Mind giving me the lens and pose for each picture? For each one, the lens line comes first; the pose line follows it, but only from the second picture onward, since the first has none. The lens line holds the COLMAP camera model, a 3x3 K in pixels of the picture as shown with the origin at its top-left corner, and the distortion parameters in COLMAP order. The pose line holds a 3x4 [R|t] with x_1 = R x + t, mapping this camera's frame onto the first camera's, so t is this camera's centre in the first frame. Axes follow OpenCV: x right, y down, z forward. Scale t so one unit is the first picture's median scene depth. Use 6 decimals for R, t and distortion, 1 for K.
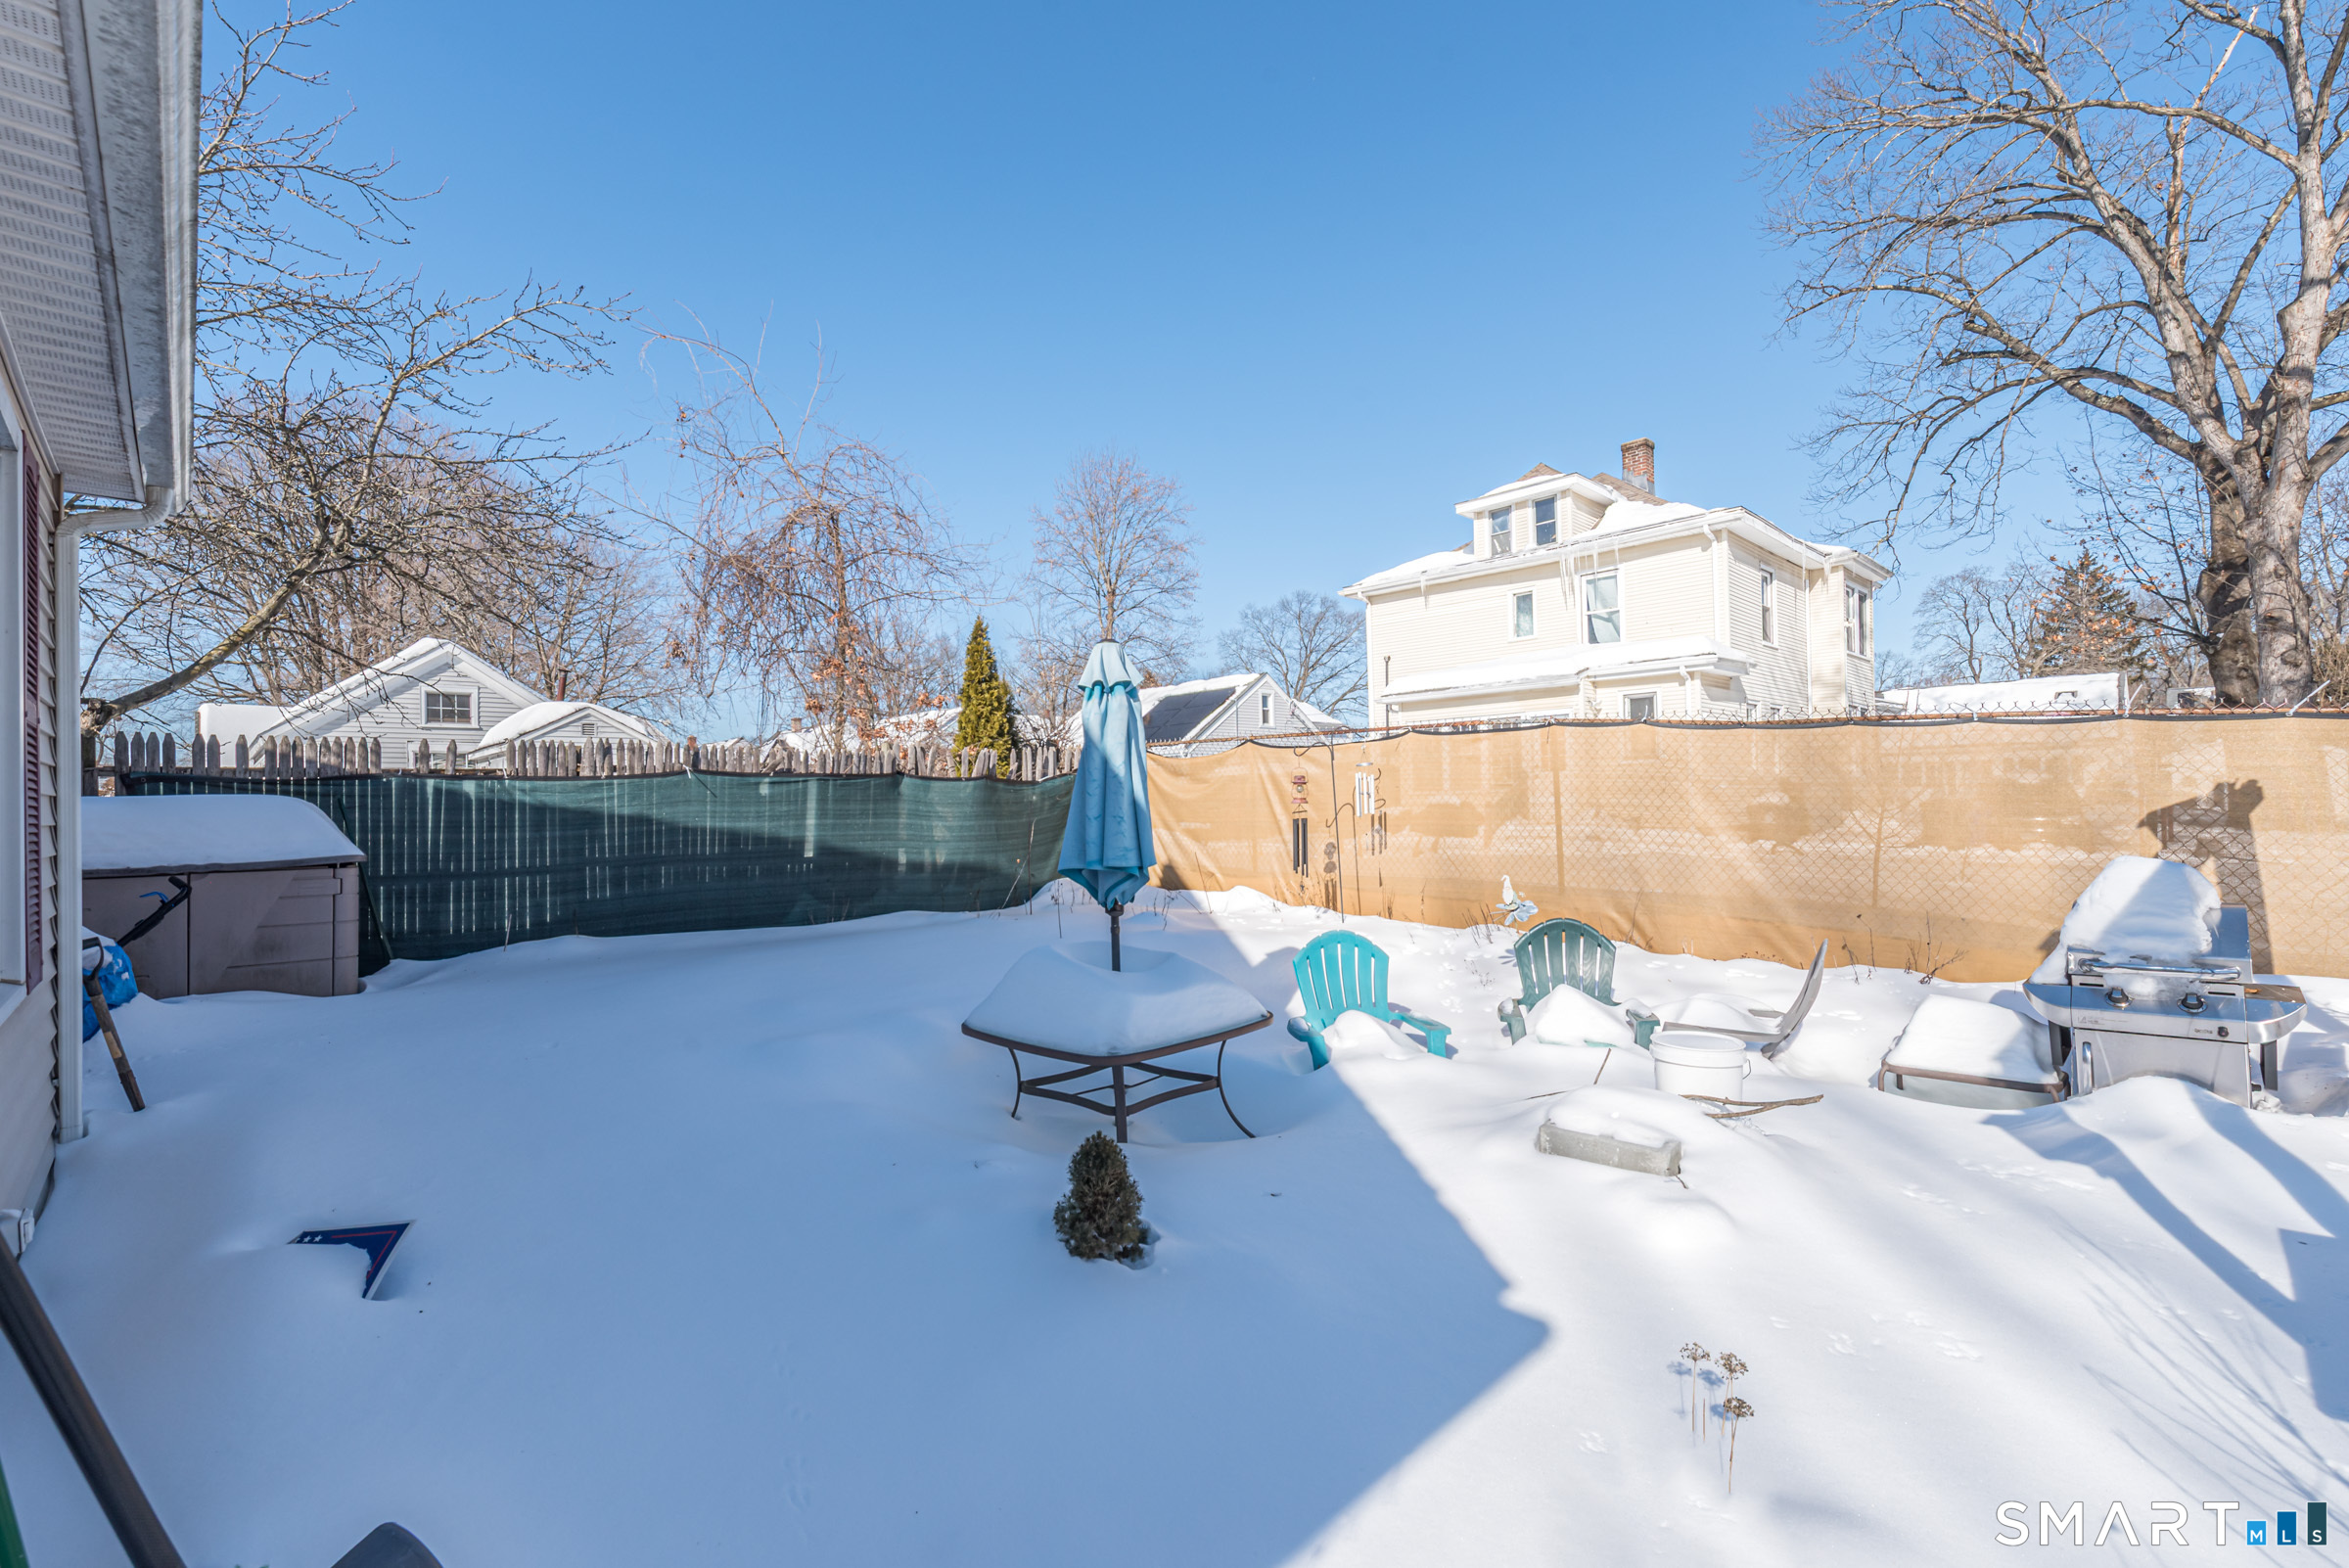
lens RADIAL K [[1029.5, 0, 1177.0], [0, 1029.5, 785.4], [0, 0, 1]] dist [0.002299, -0.000167]
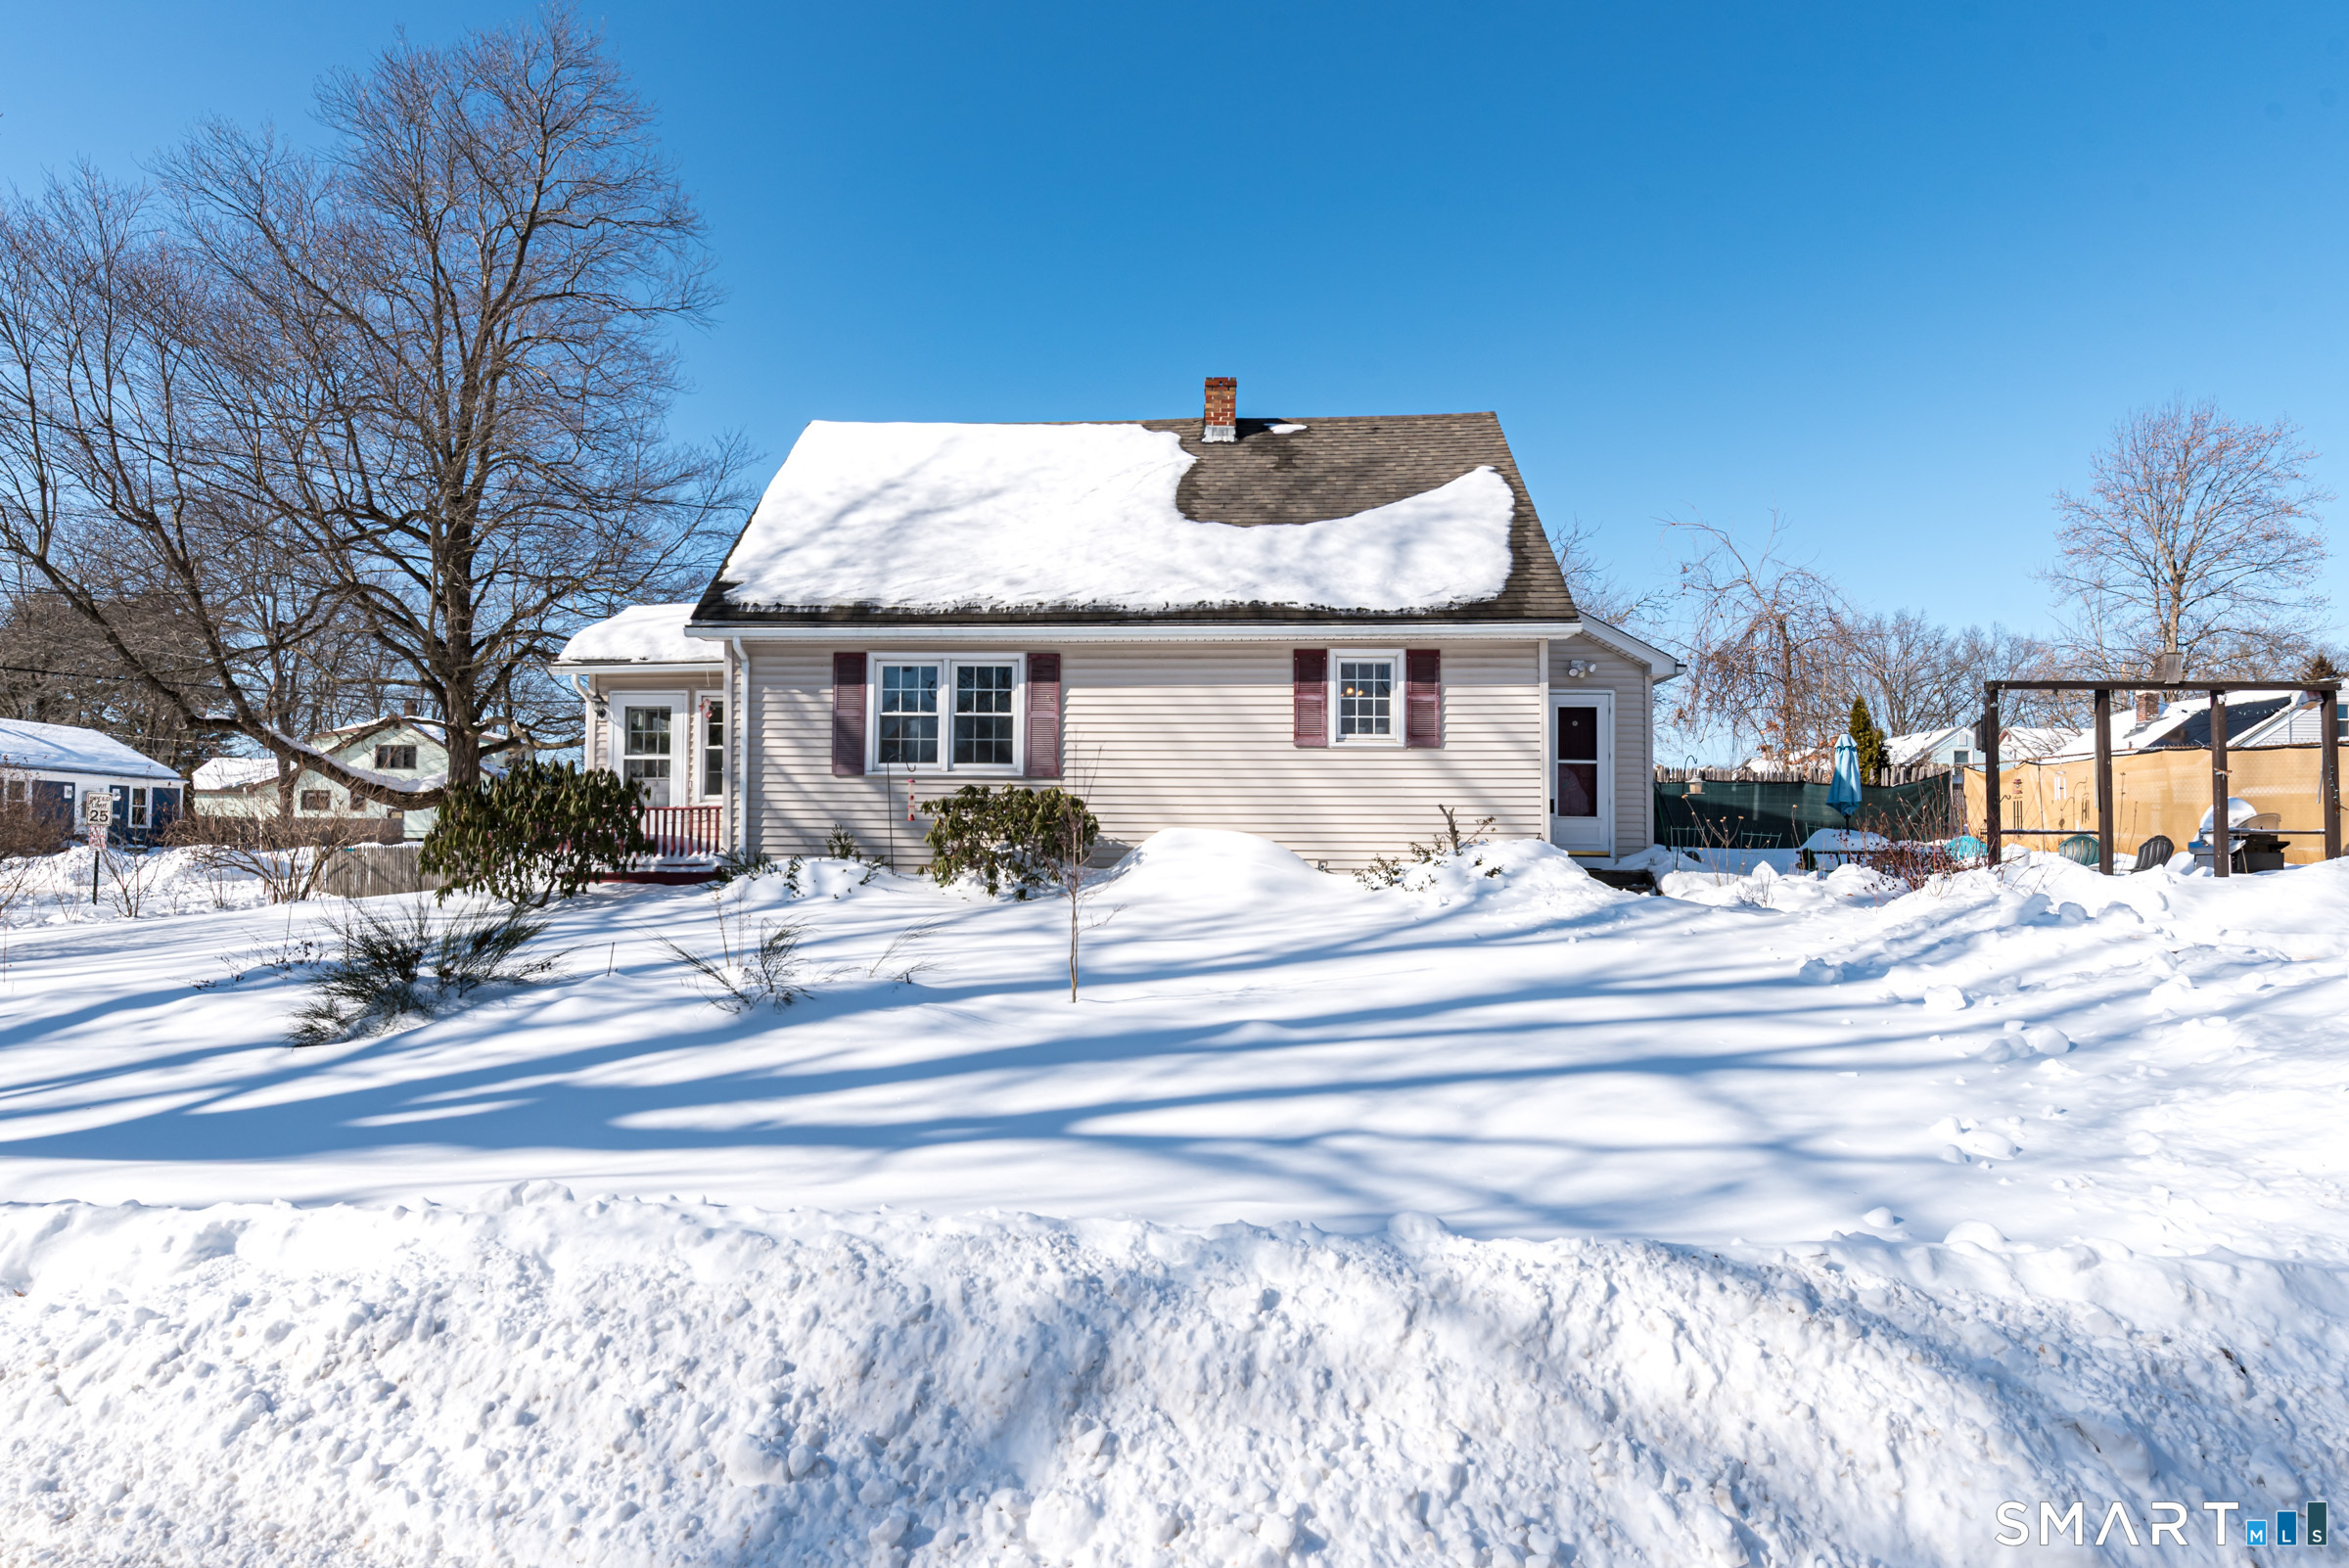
lens RADIAL K [[1126.0, 0, 1181.6], [0, 1126.0, 797.0], [0, 0, 1]] dist [0.005548, 0.000094]
pose [[0.670742, -0.000581, -0.741691, 0.314366], [-0.013948, 0.999813, -0.013398, 0.037080], [0.741560, 0.019332, 0.670608, -0.789514]]
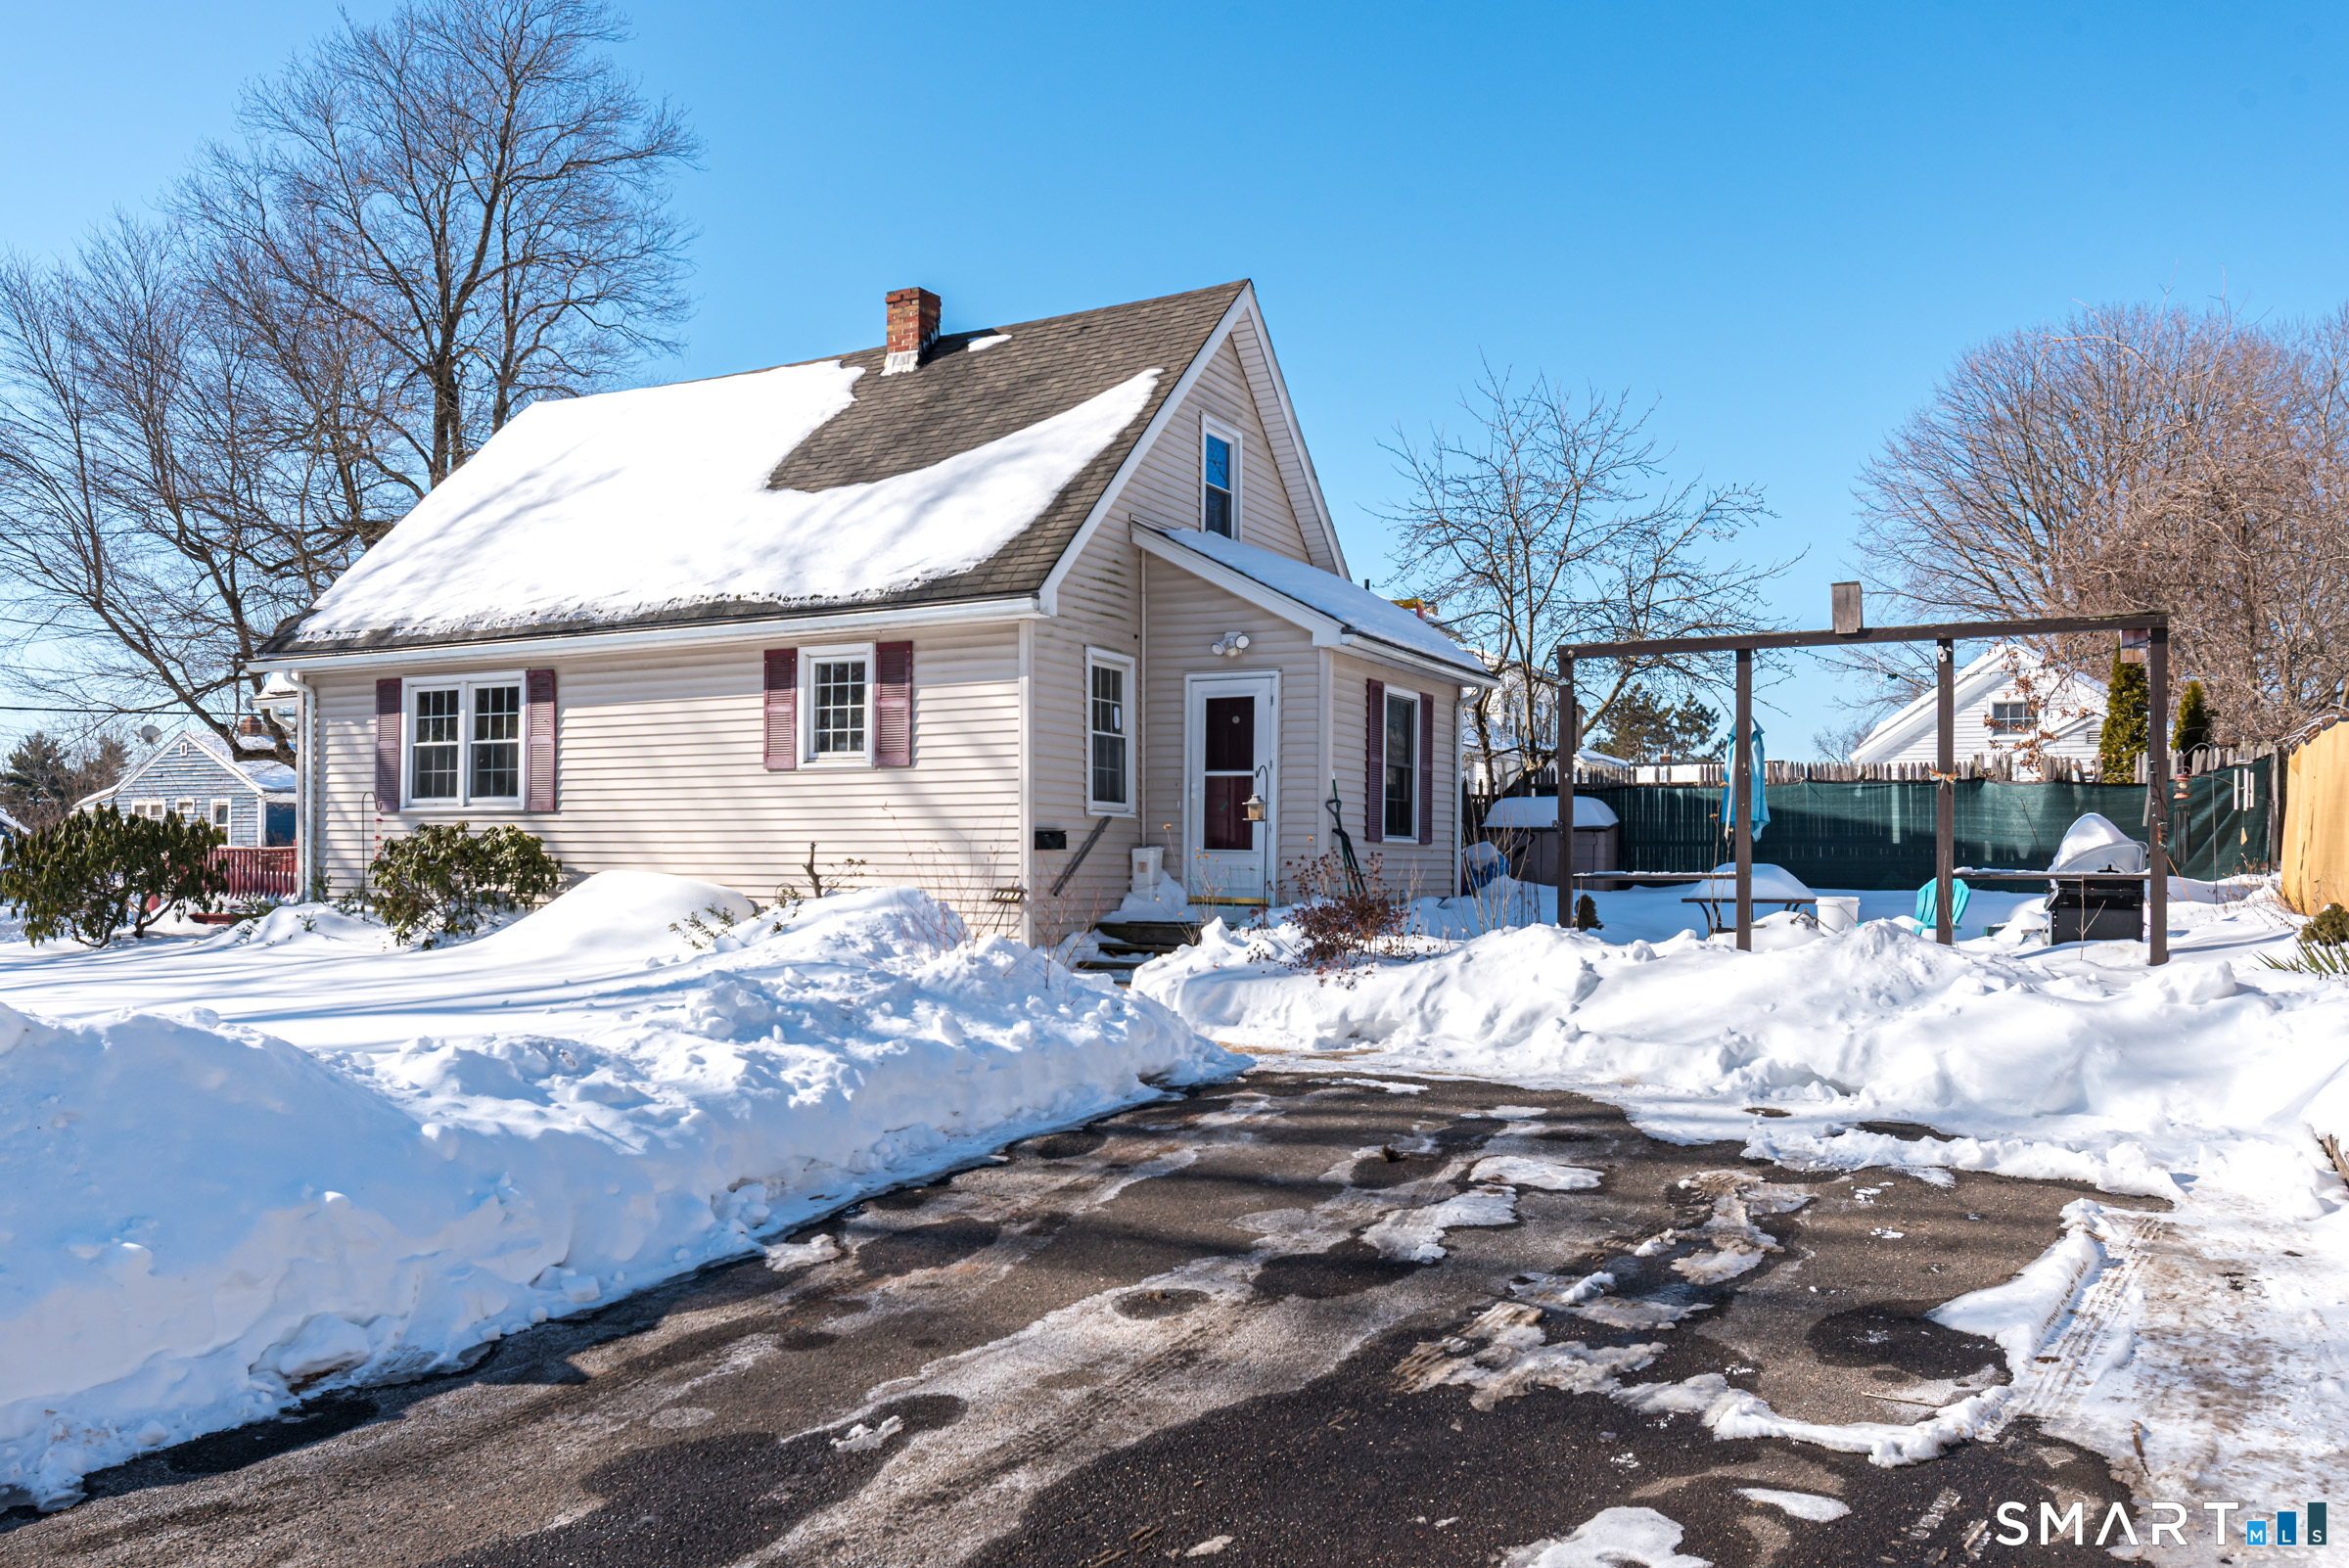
lens RADIAL K [[1669.0, 0, 1173.1], [0, 1669.0, 802.8], [0, 0, 1]] dist [0.007419, 0.002242]
pose [[0.300389, -0.005975, -0.953798, 0.741553], [0.000299, 0.999981, -0.006170, 0.015931], [0.953817, 0.001569, 0.300385, -0.290416]]
